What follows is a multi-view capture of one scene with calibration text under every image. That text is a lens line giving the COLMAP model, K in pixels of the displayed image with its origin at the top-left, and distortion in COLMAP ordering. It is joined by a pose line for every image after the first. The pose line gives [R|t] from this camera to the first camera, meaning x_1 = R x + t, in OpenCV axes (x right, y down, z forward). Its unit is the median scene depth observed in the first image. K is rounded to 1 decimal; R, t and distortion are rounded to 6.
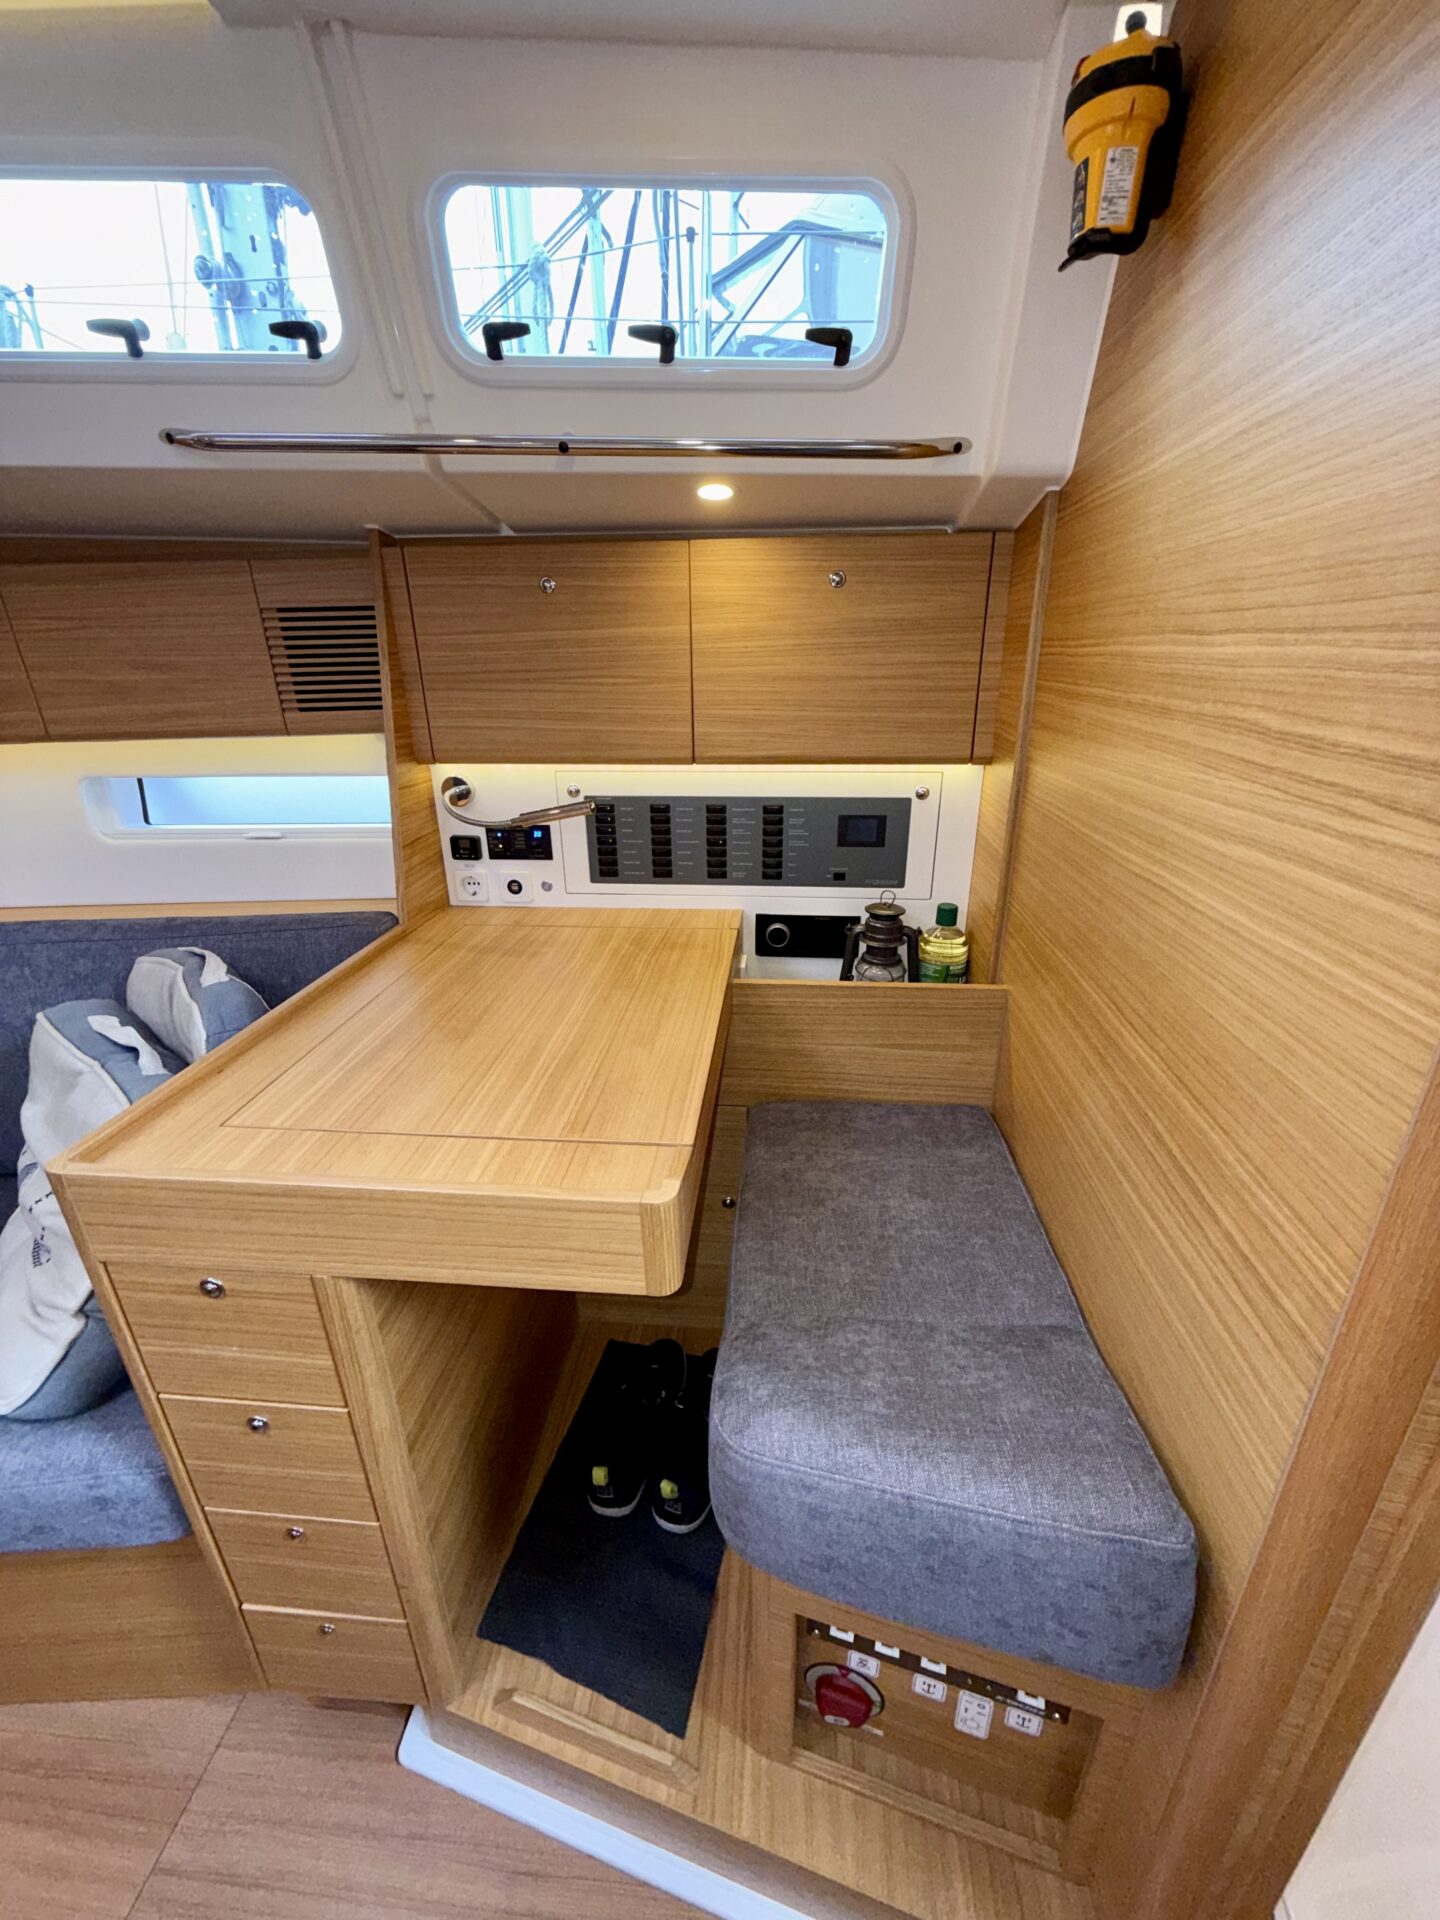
lens RADIAL K [[764.1, 0, 721.4], [0, 764.1, 957.0], [0, 0, 1]] dist [0.000406, -0.000366]
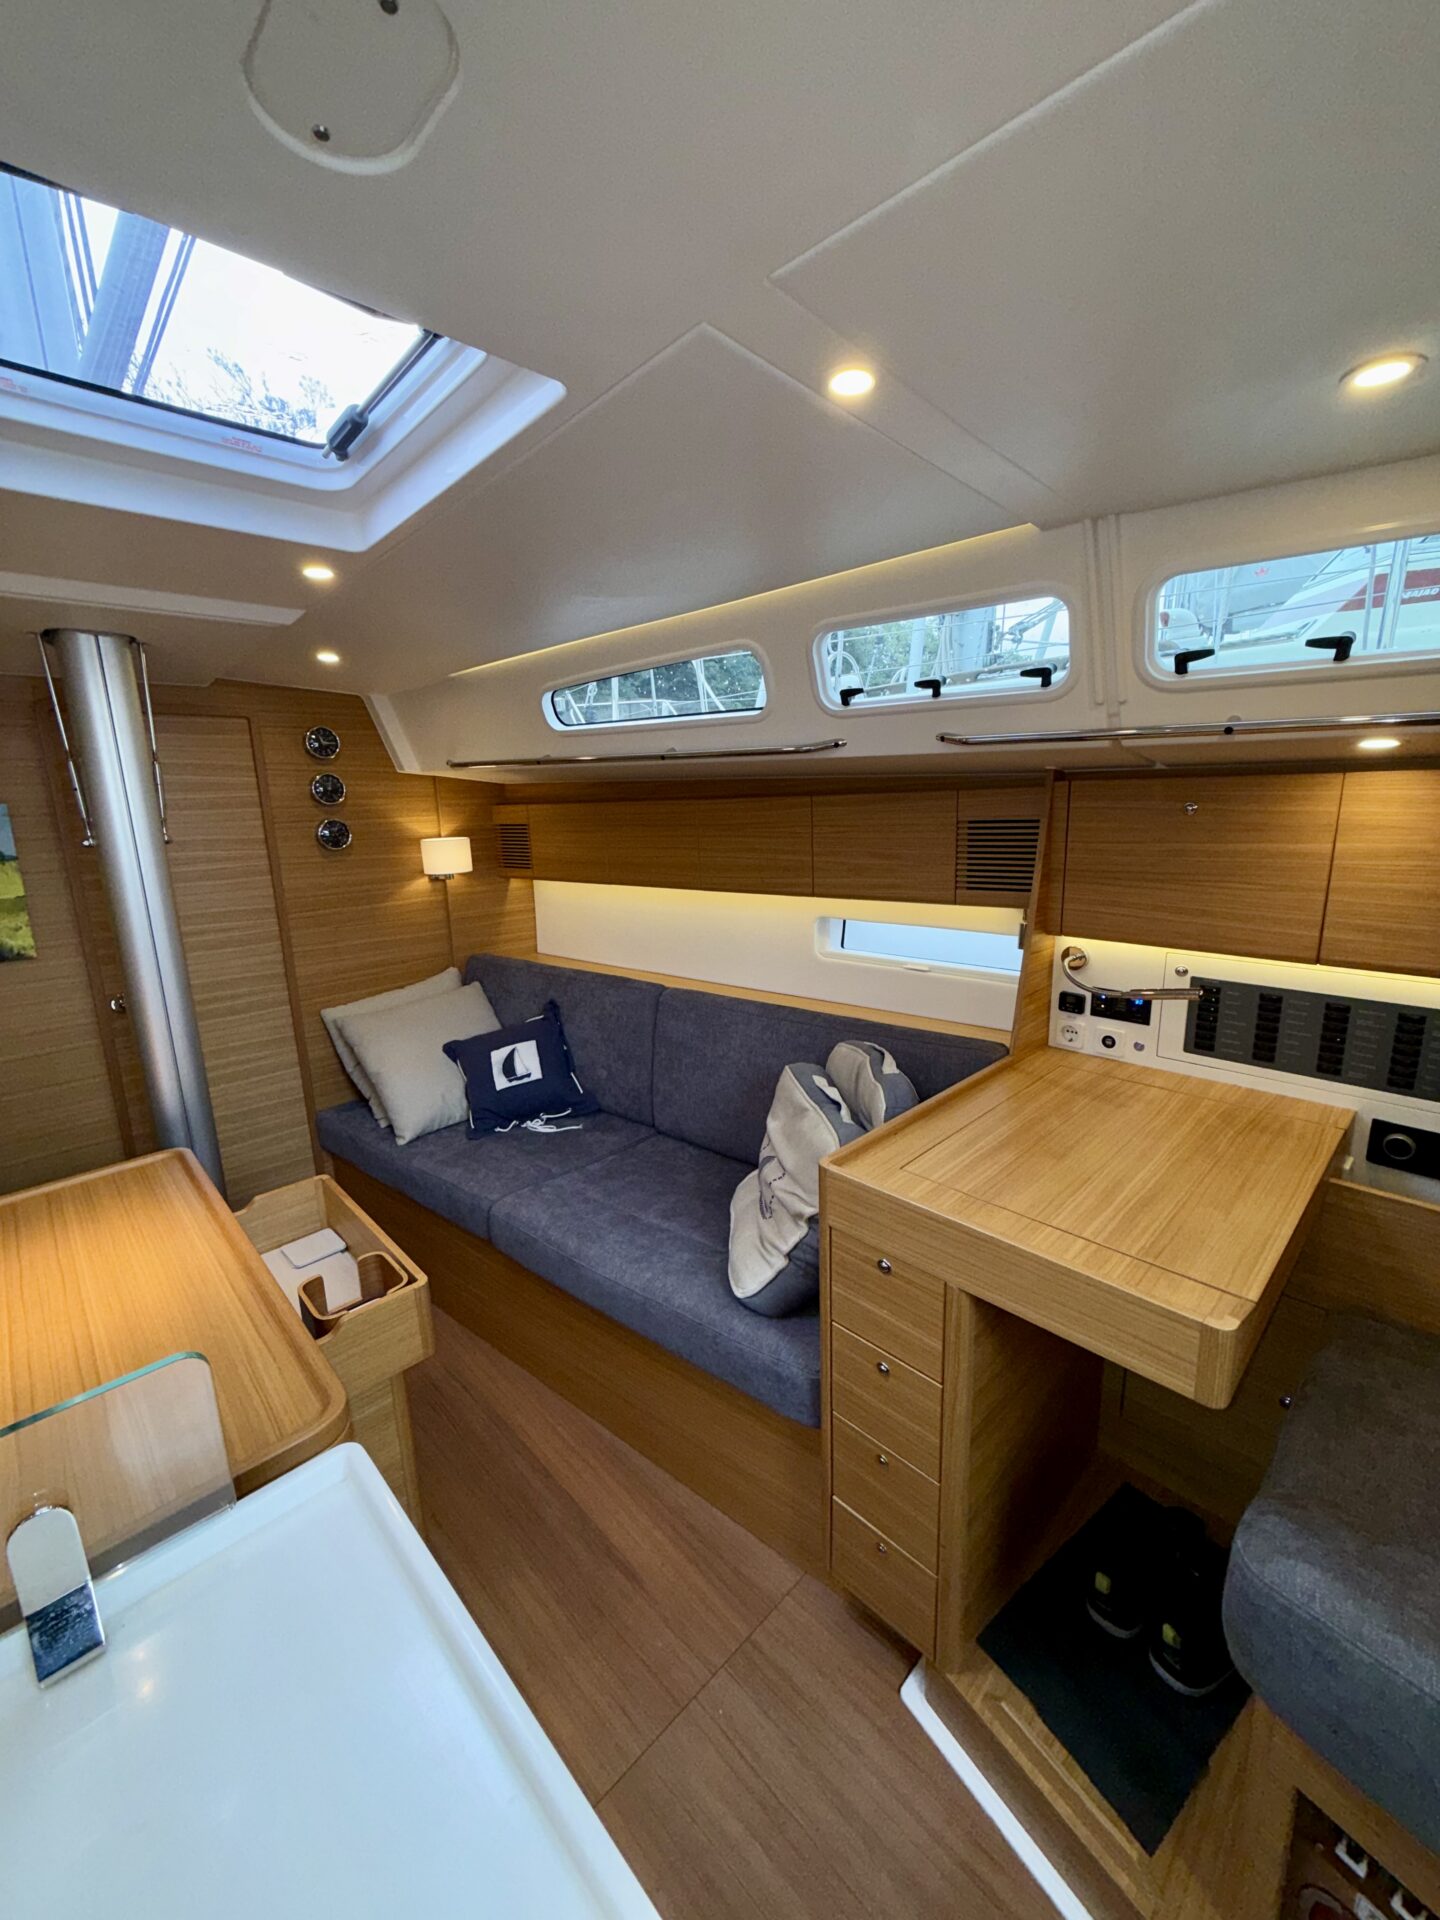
lens RADIAL K [[764.1, 0, 721.4], [0, 764.1, 957.0], [0, 0, 1]] dist [0.000406, -0.000366]
pose [[0.757707, 0.127277, -0.640063, 0.015580], [-0.217723, 0.973905, -0.064079, -0.016240], [0.615205, 0.187909, 0.765646, -0.339900]]
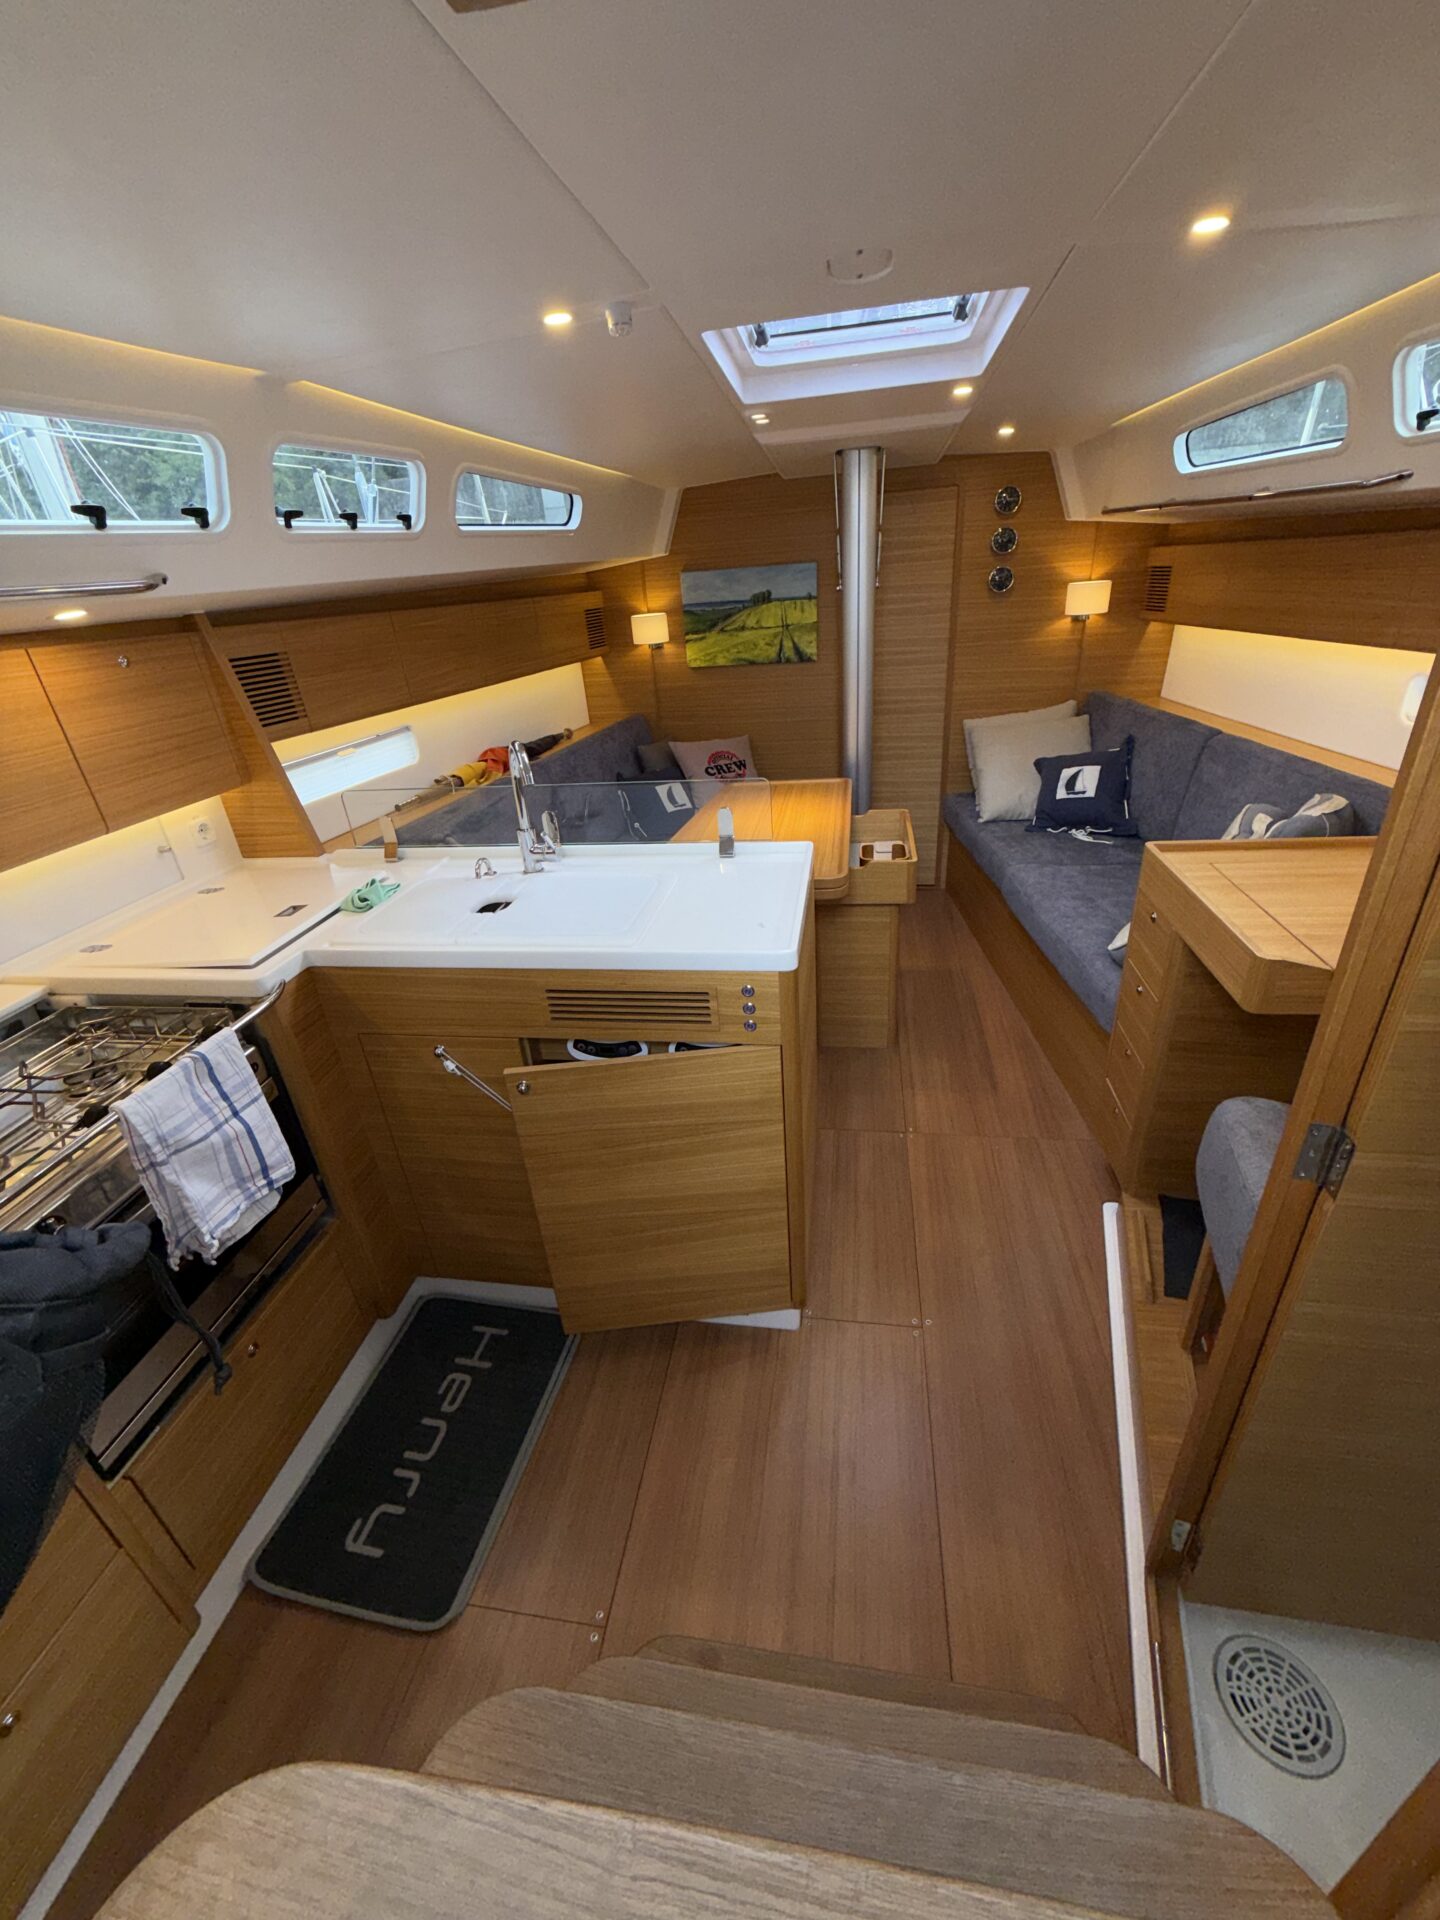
lens RADIAL K [[764.1, 0, 721.4], [0, 764.1, 957.0], [0, 0, 1]] dist [0.000406, -0.000366]
pose [[-0.065841, 0.465965, -0.882350, 0.887764], [-0.290278, 0.837080, 0.463719, -0.093013], [0.954675, 0.286658, 0.080145, -0.233395]]
